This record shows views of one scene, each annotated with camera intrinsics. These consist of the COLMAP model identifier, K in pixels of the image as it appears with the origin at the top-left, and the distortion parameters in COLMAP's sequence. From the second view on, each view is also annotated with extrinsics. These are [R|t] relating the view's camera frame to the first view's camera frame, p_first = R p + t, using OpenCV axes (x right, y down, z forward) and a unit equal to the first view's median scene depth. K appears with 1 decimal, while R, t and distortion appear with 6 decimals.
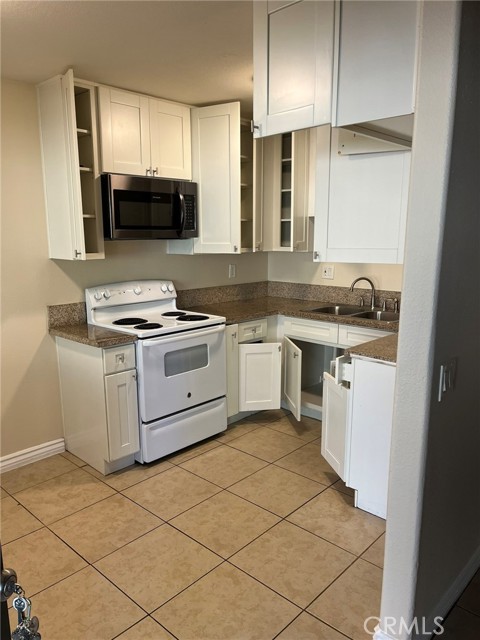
lens RADIAL K [[480.6, 0, 240.3], [0, 480.6, 322.9], [0, 0, 1]] dist [0.025999, -0.036429]
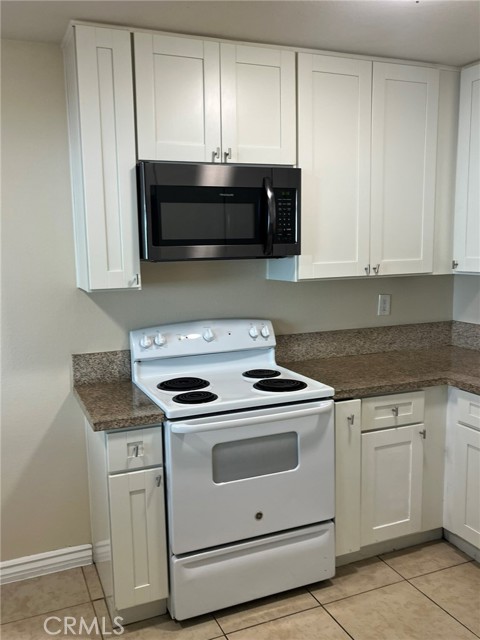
lens RADIAL K [[570.8, 0, 237.7], [0, 570.8, 318.8], [0, 0, 1]] dist [0.052336, -0.061445]
pose [[0.912622, 0.039572, -0.406884, 0.158982], [-0.059244, 0.997599, -0.035859, -0.071635], [0.404488, 0.056831, 0.912776, 0.330925]]
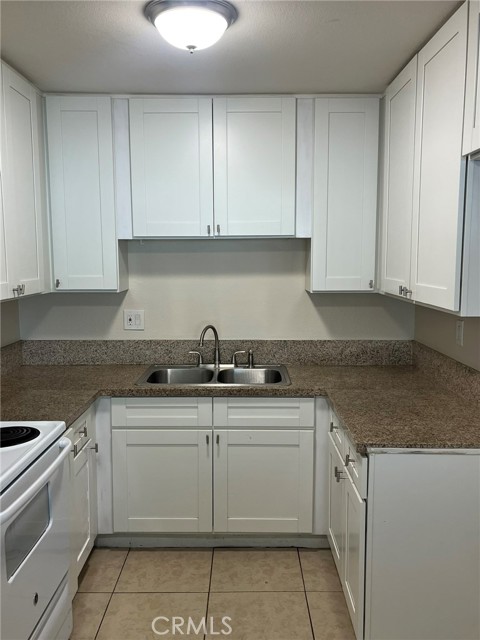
lens RADIAL K [[570.8, 0, 240.7], [0, 570.8, 315.5], [0, 0, 1]] dist [0.052336, -0.061445]
pose [[0.730517, -0.074368, 0.678833, -0.347080], [0.126448, 0.991593, -0.027444, -0.096549], [-0.671086, 0.105886, 0.733779, 0.419816]]
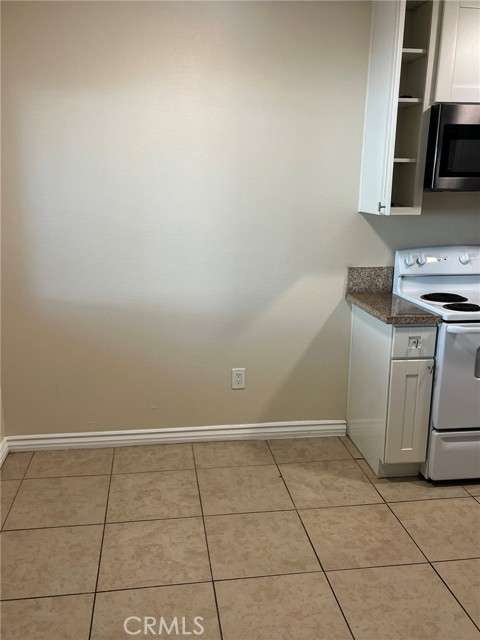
lens RADIAL K [[570.8, 0, 237.2], [0, 570.8, 321.5], [0, 0, 1]] dist [0.052336, -0.061445]
pose [[0.775630, 0.160320, -0.610488, 0.087961], [-0.128162, 0.987059, 0.096380, -0.012285], [0.618040, 0.003486, 0.786139, 0.070671]]
